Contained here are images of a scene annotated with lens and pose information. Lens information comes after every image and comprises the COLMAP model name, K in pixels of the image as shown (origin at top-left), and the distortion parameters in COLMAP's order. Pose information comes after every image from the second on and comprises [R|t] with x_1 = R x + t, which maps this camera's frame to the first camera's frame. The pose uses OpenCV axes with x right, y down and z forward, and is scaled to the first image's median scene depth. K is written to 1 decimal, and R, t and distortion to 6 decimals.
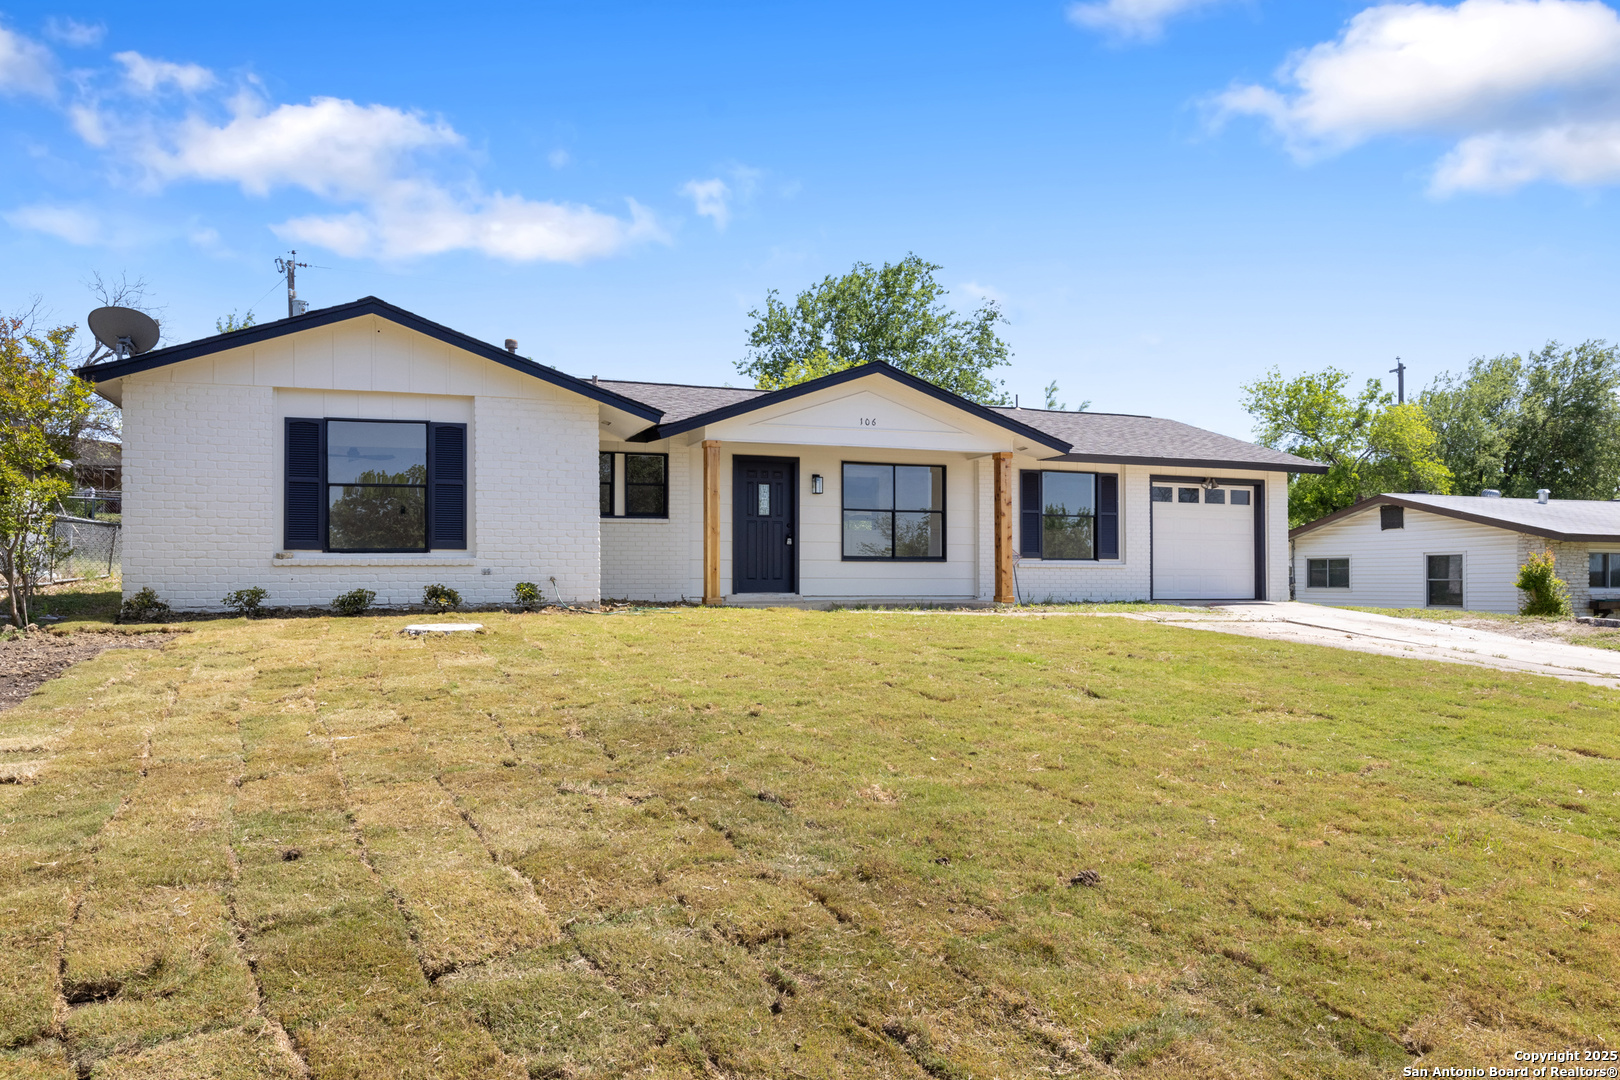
lens RADIAL K [[1131.5, 0, 810.0], [0, 1131.5, 540.0], [0, 0, 1]] dist [-0.000748, -0.001336]
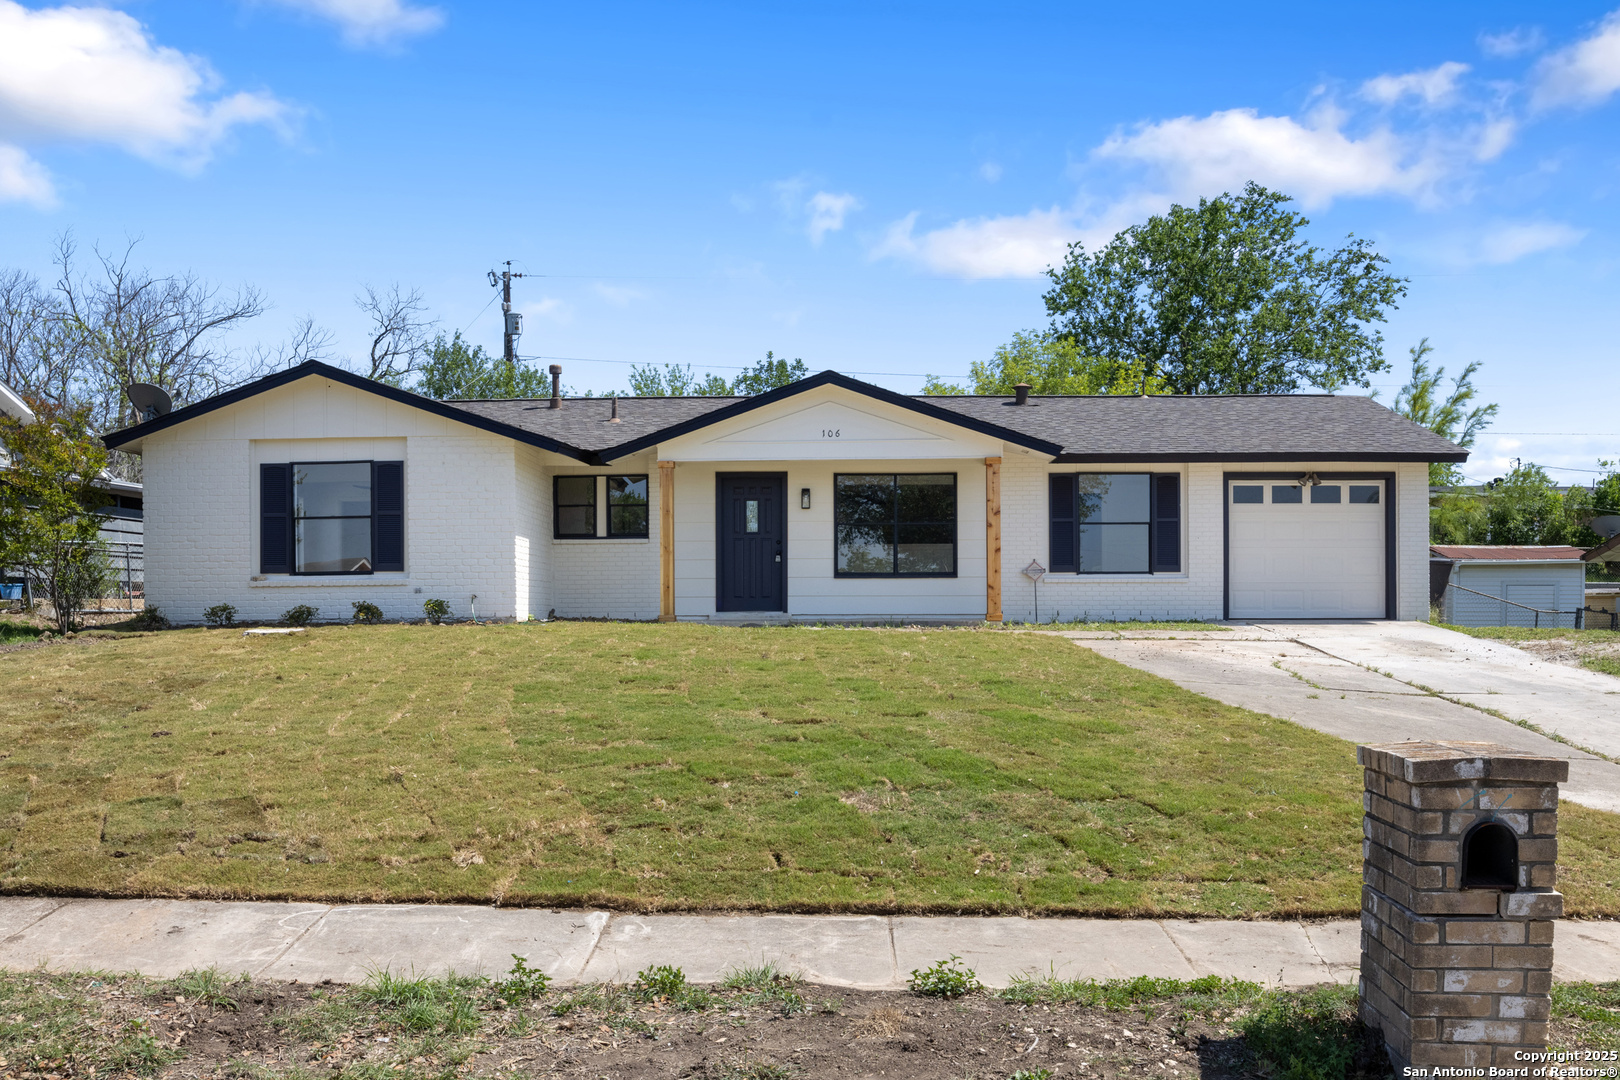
lens RADIAL K [[1570.3, 0, 810.0], [0, 1570.3, 540.0], [0, 0, 1]] dist [0.001825, 0.007997]
pose [[0.928688, -0.023014, -0.370148, 0.507773], [0.018158, 0.999697, -0.016599, 0.008177], [0.370418, 0.008694, 0.928824, -0.245338]]
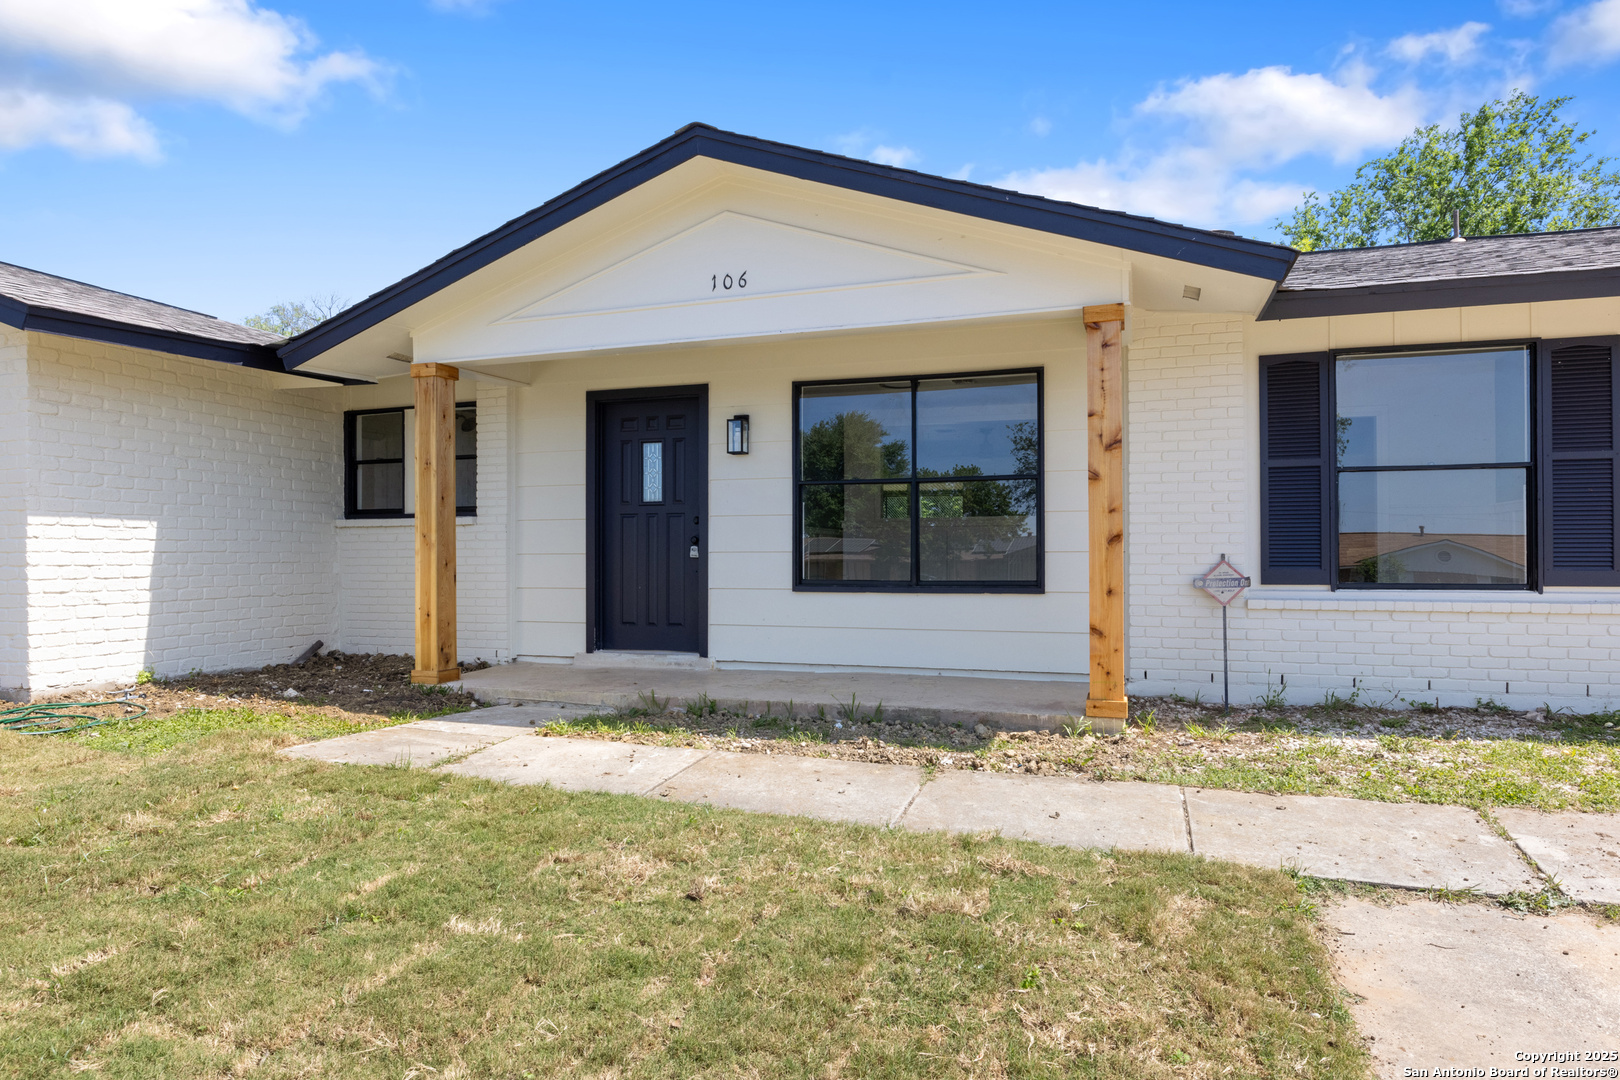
lens RADIAL K [[957.7, 0, 810.0], [0, 957.7, 540.0], [0, 0, 1]] dist [-0.008193, -0.001405]
pose [[0.777571, -0.012463, -0.628671, 0.293227], [0.026919, 0.999547, 0.013480, -0.008355], [0.628219, -0.027404, 0.777554, 0.697689]]
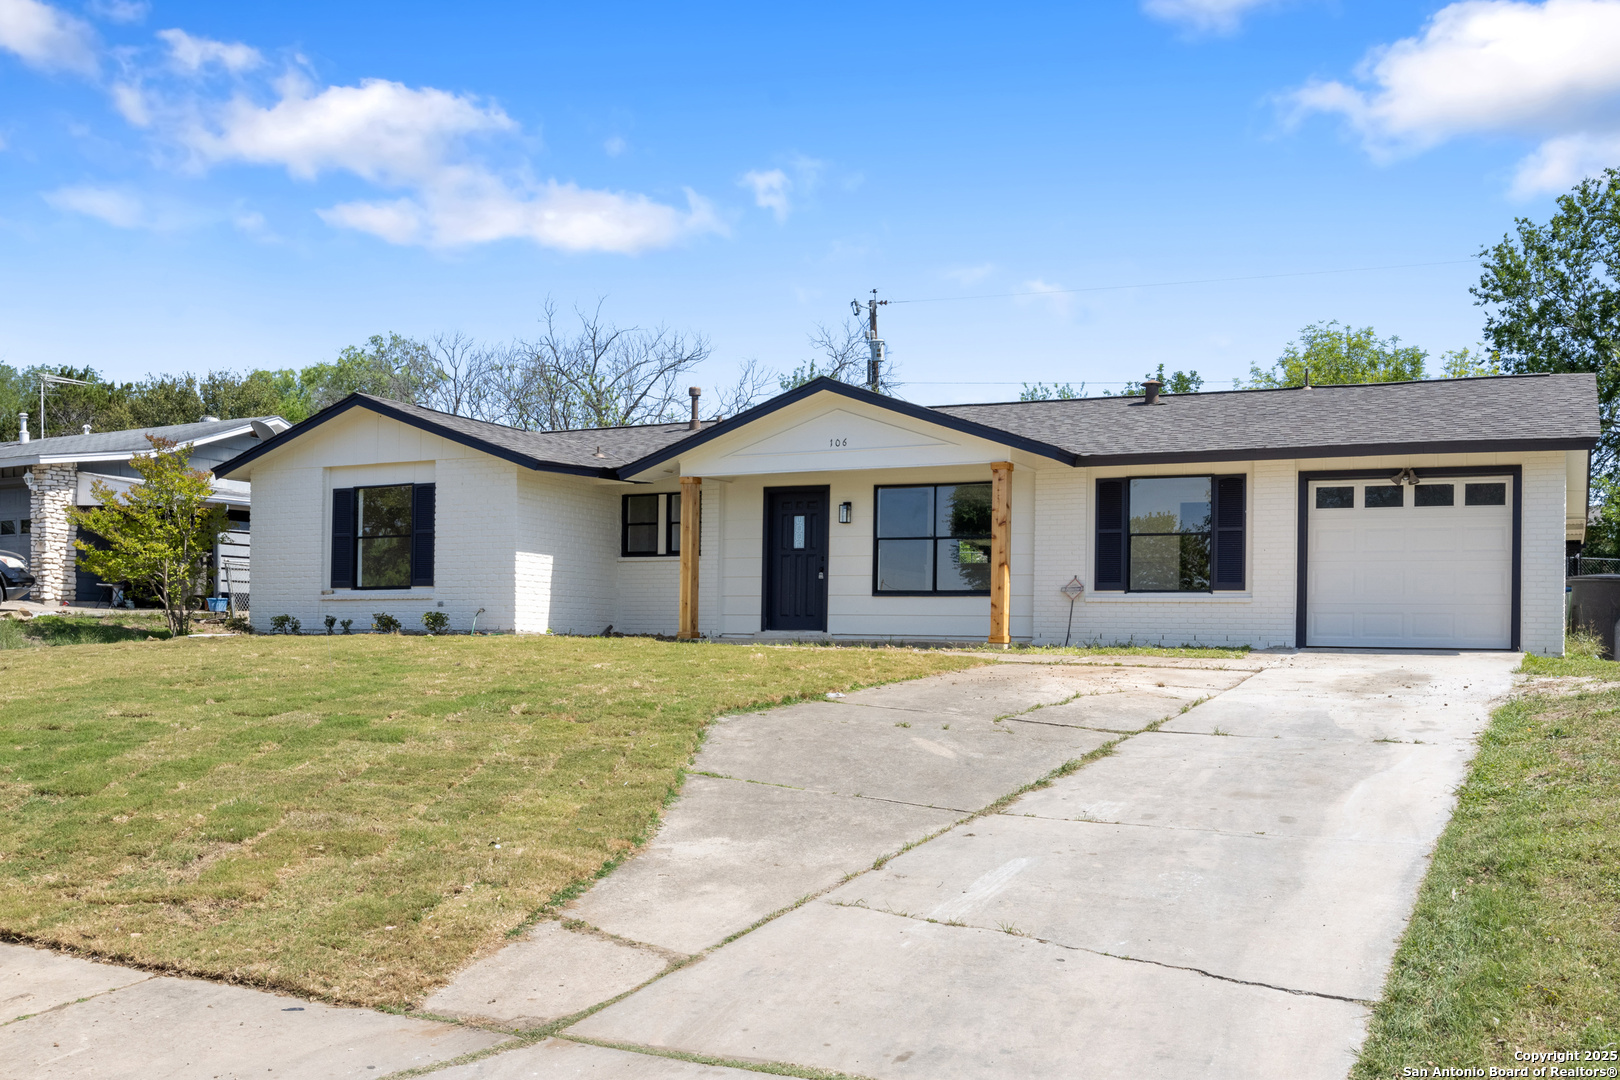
lens RADIAL K [[1570.3, 0, 810.0], [0, 1570.3, 540.0], [0, 0, 1]] dist [0.001825, 0.007997]
pose [[0.682746, -0.041031, -0.729503, 0.922120], [0.011651, 0.998906, -0.045279, 0.030515], [0.730563, 0.022415, 0.682478, 0.108133]]
